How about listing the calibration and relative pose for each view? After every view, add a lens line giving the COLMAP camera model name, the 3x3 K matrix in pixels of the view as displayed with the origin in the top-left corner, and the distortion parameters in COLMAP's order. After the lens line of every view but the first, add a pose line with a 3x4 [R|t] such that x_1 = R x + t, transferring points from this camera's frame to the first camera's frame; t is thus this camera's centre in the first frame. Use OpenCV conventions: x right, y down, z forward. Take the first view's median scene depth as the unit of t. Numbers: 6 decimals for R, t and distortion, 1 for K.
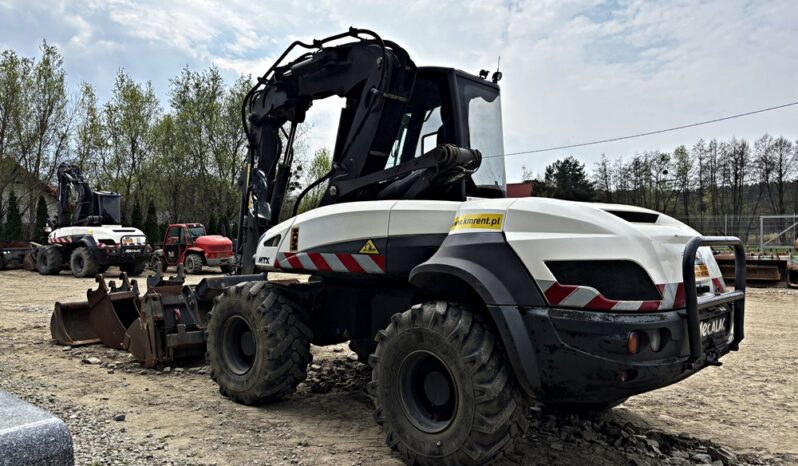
lens RADIAL K [[595.5, 0, 398.1], [0, 595.5, 231.4], [0, 0, 1]] dist [0.051556, -0.053077]
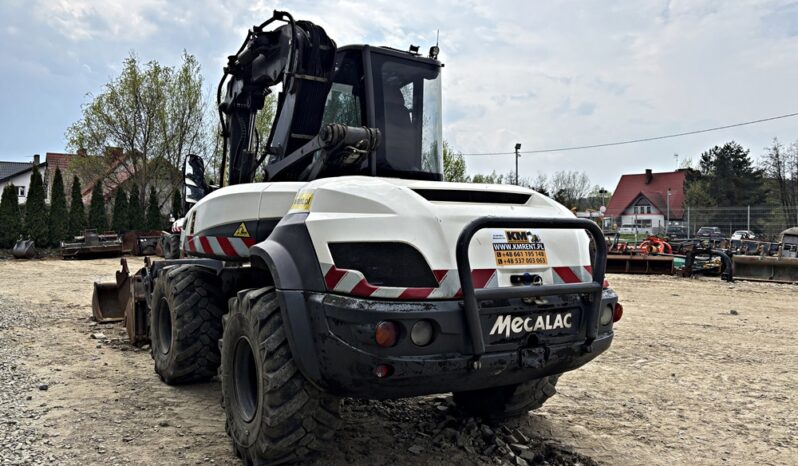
lens RADIAL K [[603.8, 0, 399.3], [0, 603.8, 216.2], [0, 0, 1]] dist [0.007139, -0.001160]
pose [[0.971933, 0.000776, -0.235256, 0.387150], [-0.003972, 0.999906, -0.013112, 0.014024], [0.235224, 0.013678, 0.971845, 0.081688]]
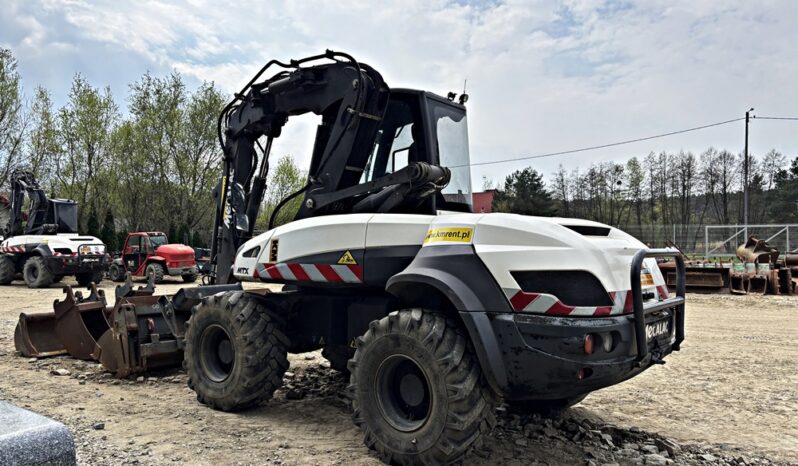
lens RADIAL K [[593.5, 0, 407.1], [0, 593.5, 222.8], [0, 0, 1]] dist [0.065318, -0.080442]
pose [[0.996988, 0.003003, 0.077503, -0.021329], [-0.000852, 0.999614, -0.027764, -0.006358], [-0.077557, 0.027614, 0.996605, -0.059300]]
